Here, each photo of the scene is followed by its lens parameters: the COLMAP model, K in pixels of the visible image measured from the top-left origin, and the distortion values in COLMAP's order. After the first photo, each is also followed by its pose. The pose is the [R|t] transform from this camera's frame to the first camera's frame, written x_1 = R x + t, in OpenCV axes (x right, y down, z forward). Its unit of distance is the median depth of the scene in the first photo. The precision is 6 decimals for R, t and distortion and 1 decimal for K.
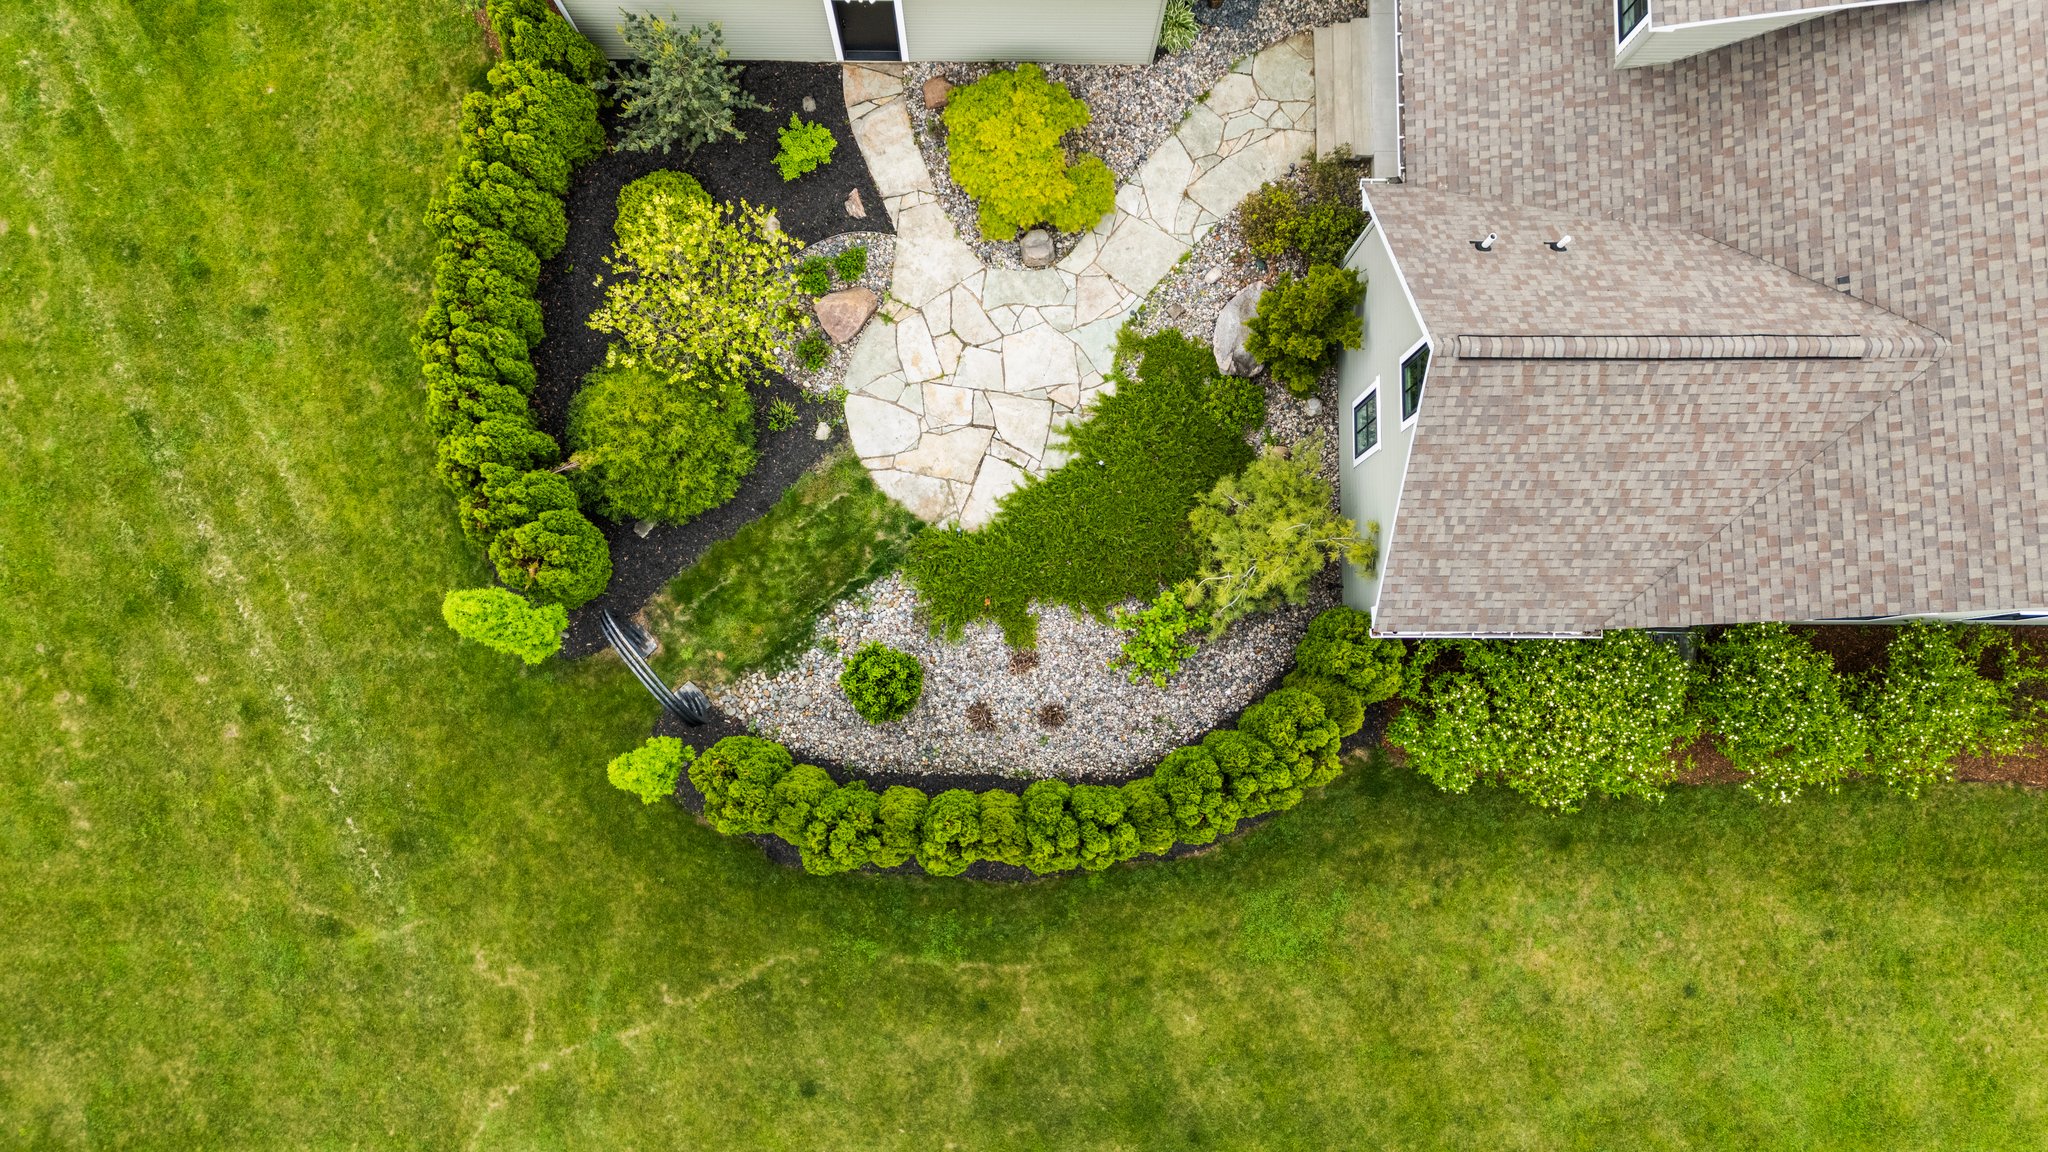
lens RADIAL K [[1497.9, 0, 1024.0], [0, 1497.9, 576.0], [0, 0, 1]] dist [0.073649, -0.065111]
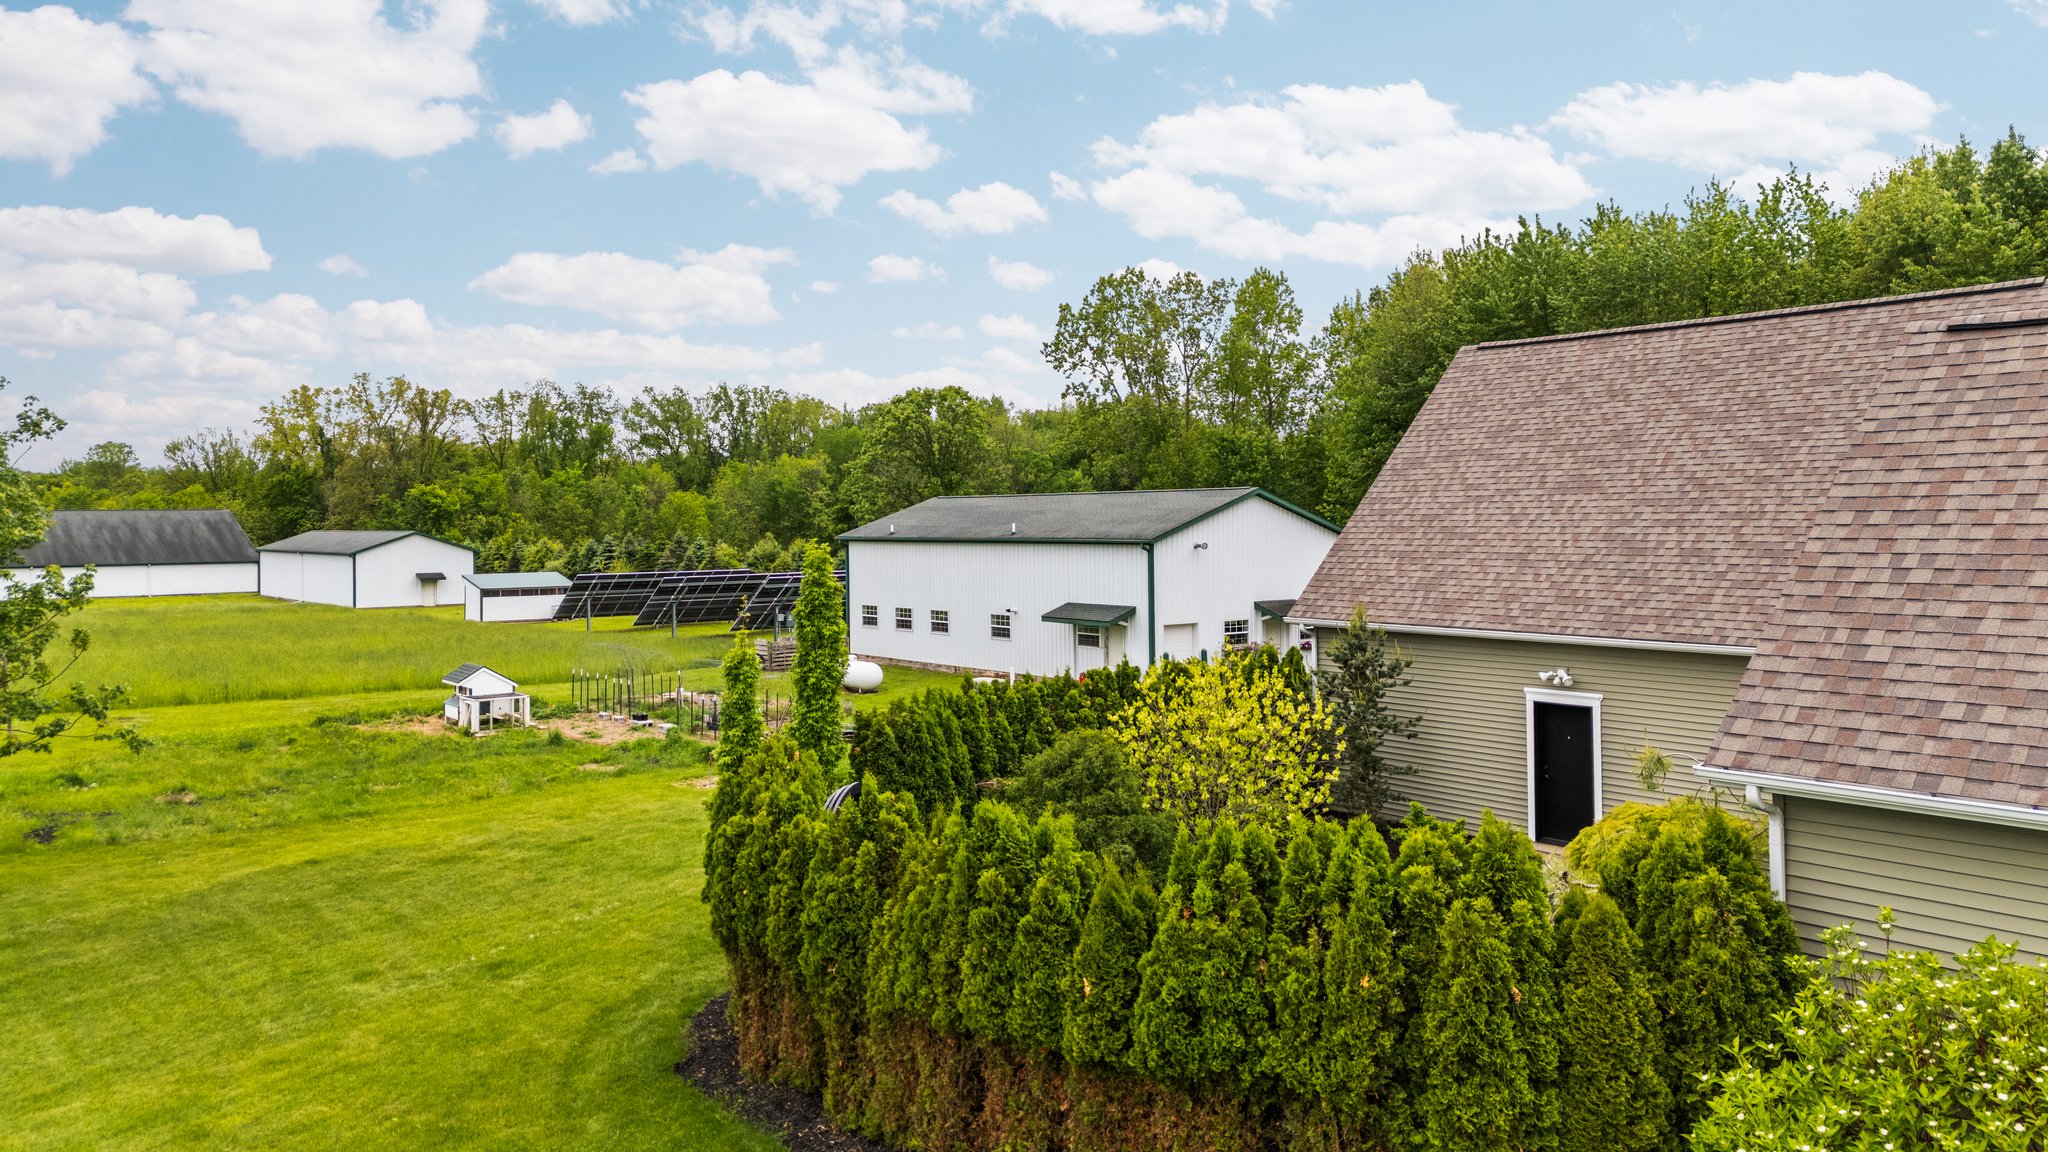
lens RADIAL K [[1520.6, 0, 1030.7], [0, 1520.6, 541.6], [0, 0, 1]] dist [0.075109, -0.082517]
pose [[0.617586, -0.016951, -0.786320, 0.424395], [-0.778394, 0.130018, -0.614164, 0.435900], [0.112647, 0.991367, 0.067102, 0.752171]]
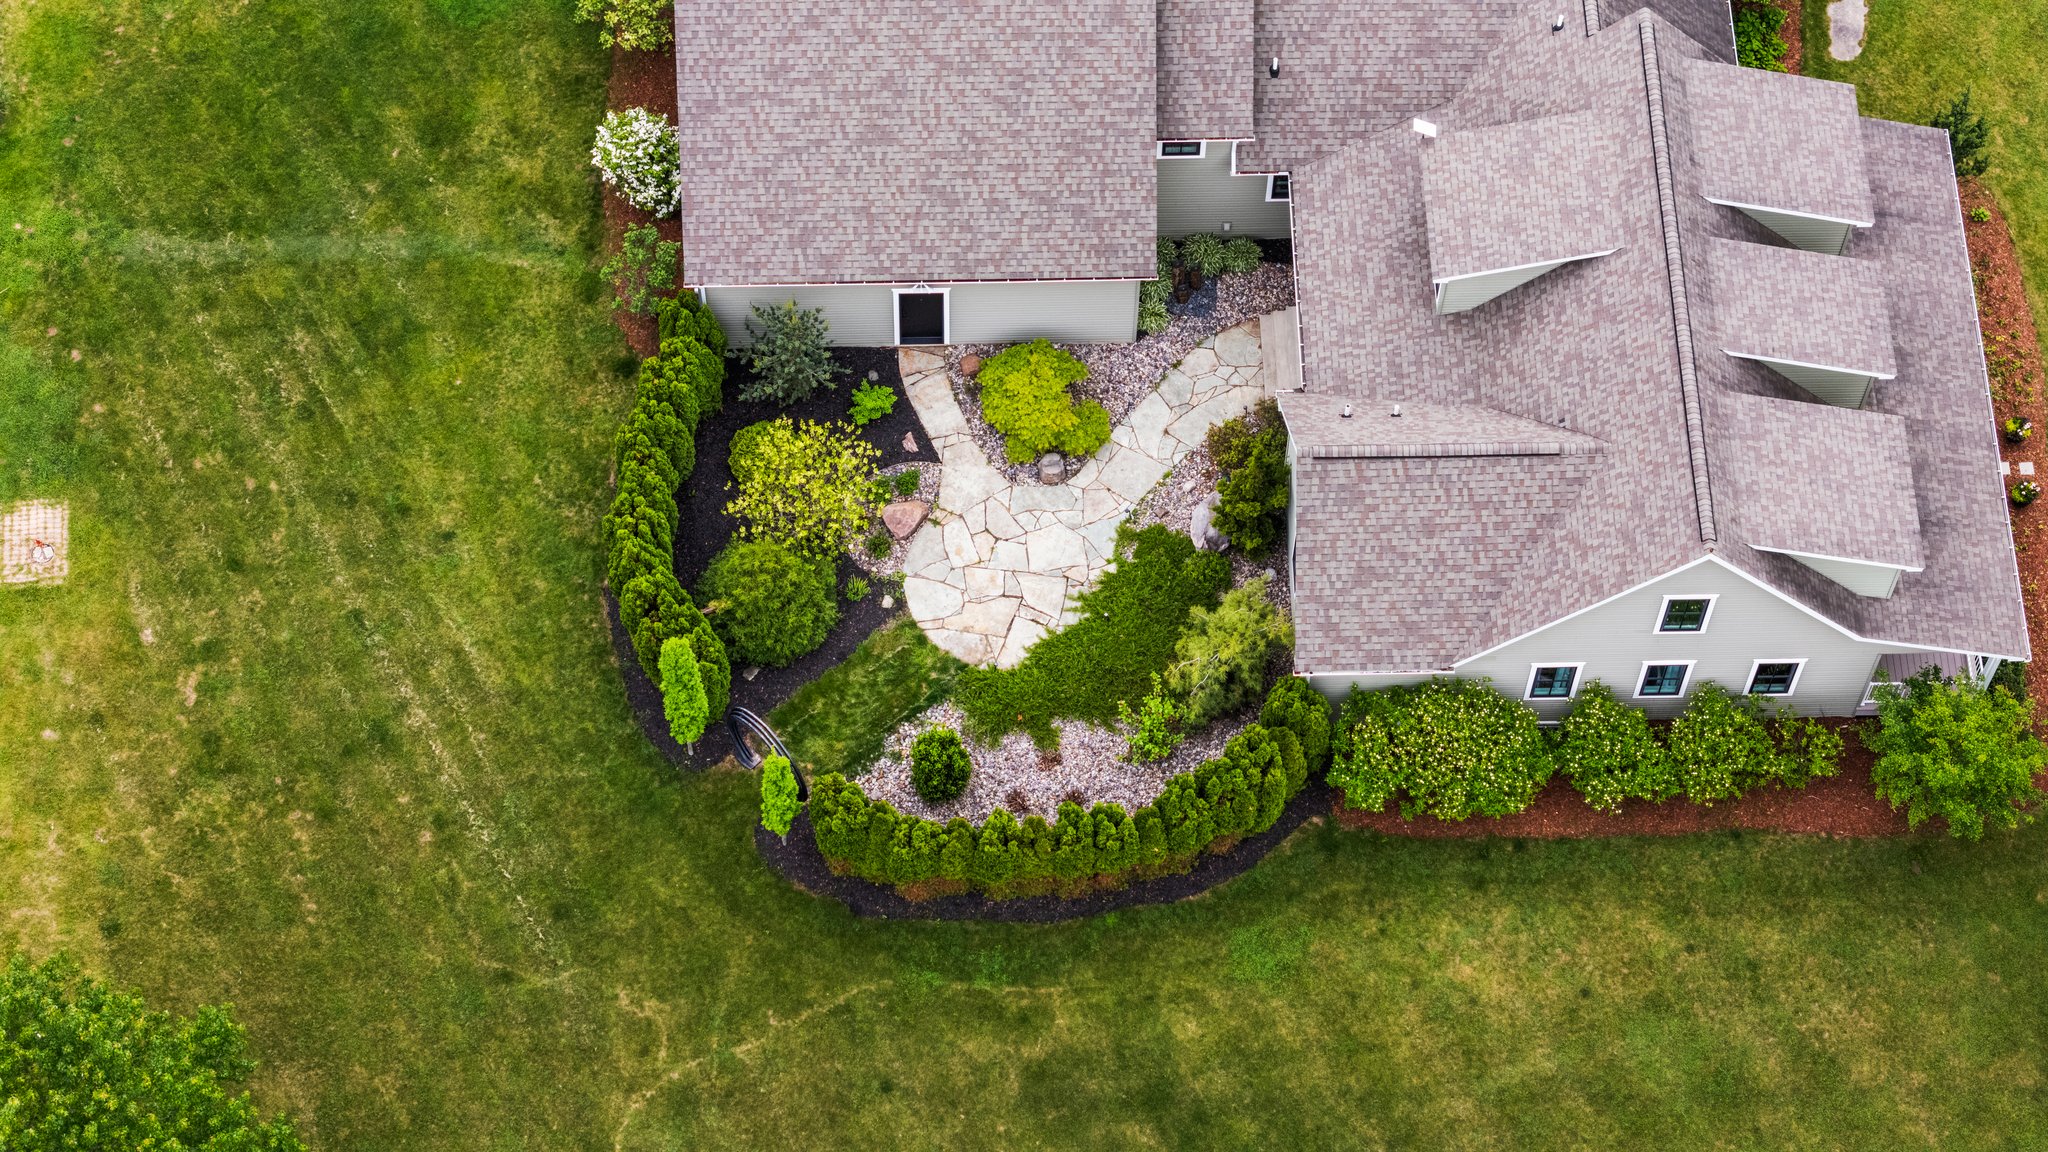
lens RADIAL K [[4062.6, 0, 1024.0], [0, 4062.6, 576.0], [0, 0, 1]] dist [-0.085887, 0.190198]
pose [[0.999659, -0.025705, 0.004691, -0.033982], [0.025578, 0.925981, -0.376702, 1.203720], [0.005339, 0.376694, 0.926323, -2.239384]]
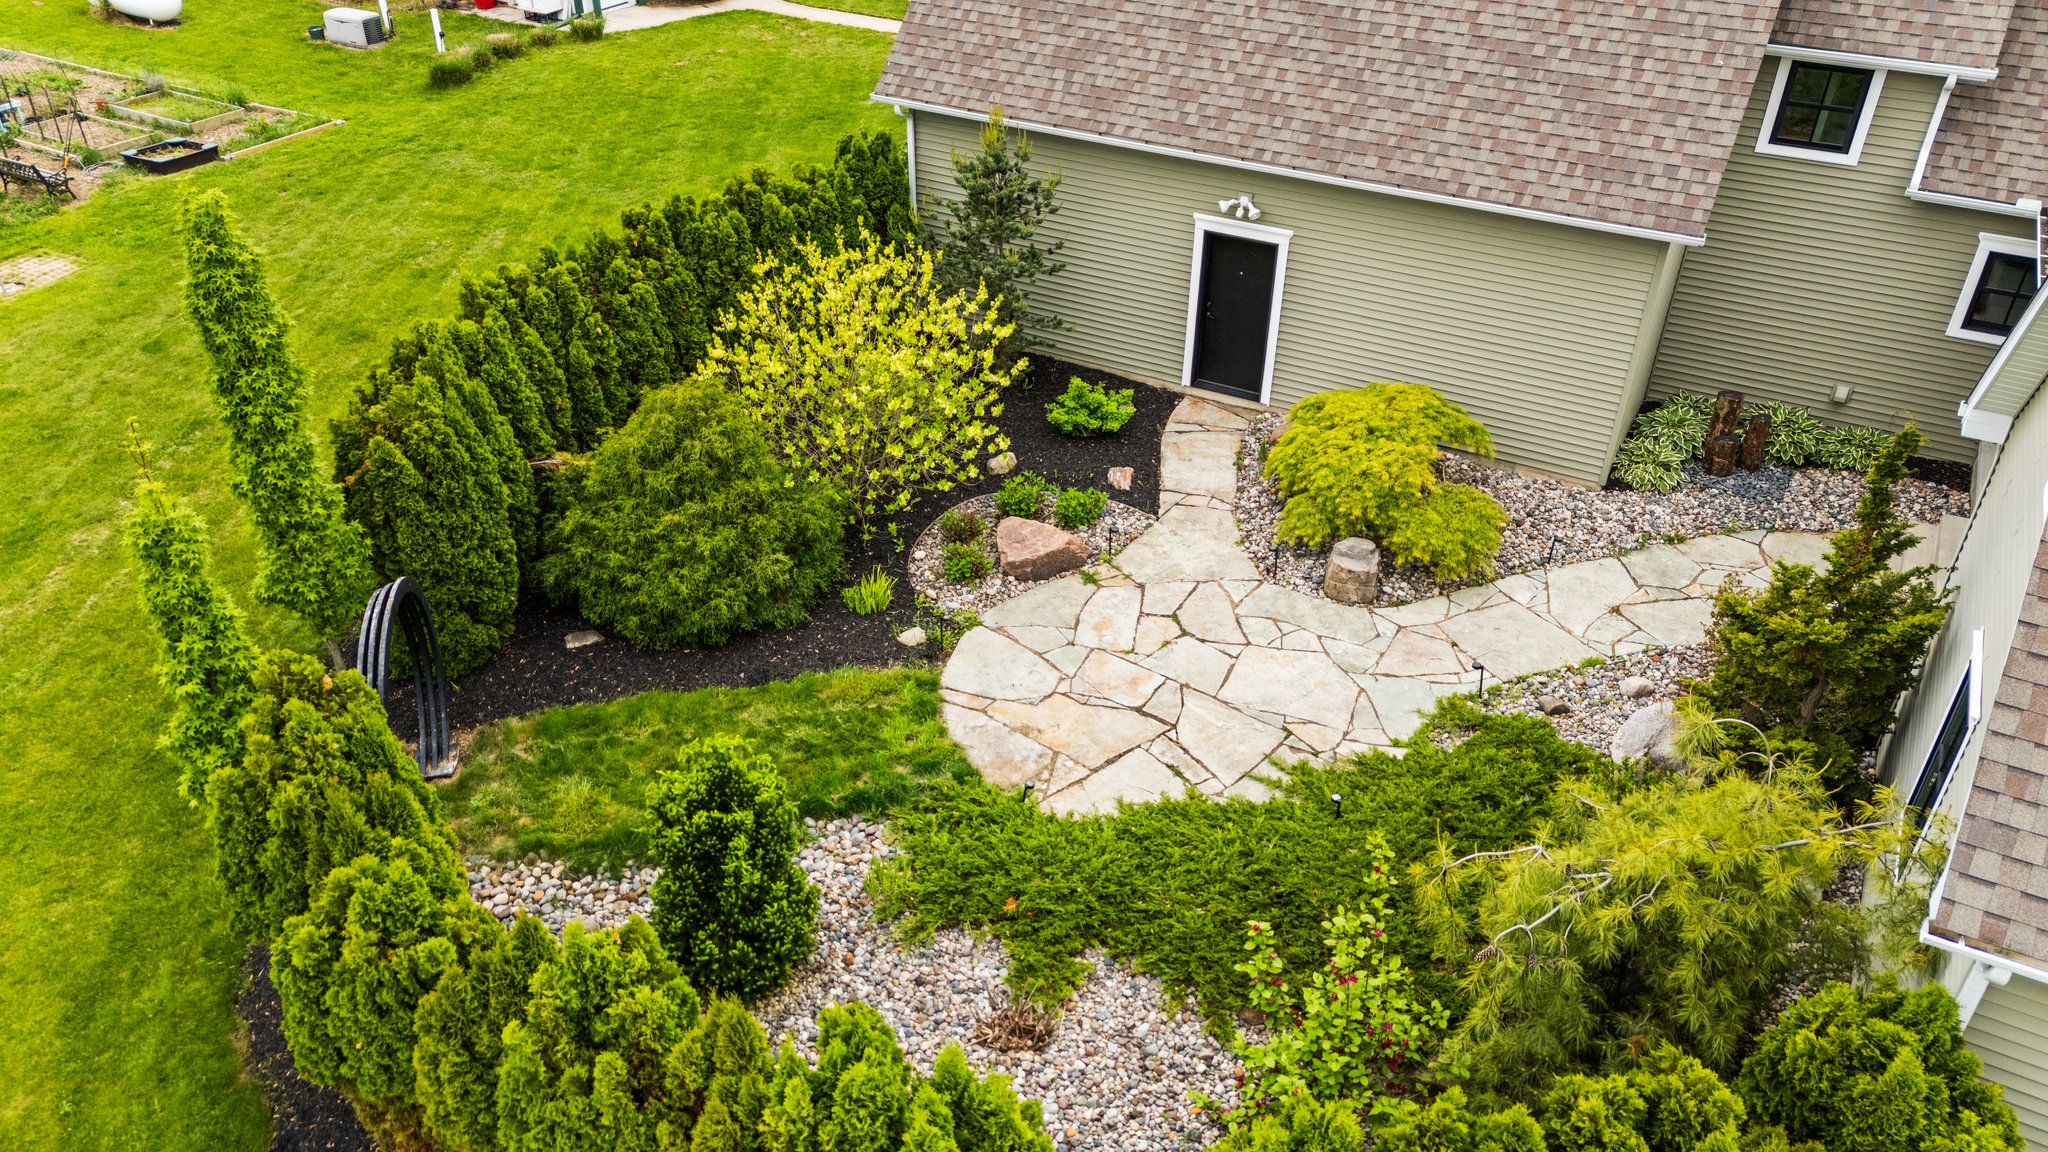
lens RADIAL K [[1497.9, 0, 1024.0], [0, 1497.9, 576.0], [0, 0, 1]] dist [0.073649, -0.065111]
pose [[0.876452, 0.256639, -0.407392, 0.149165], [-0.478192, 0.562799, -0.674233, 0.281754], [0.056245, 0.785744, 0.615989, 0.615410]]
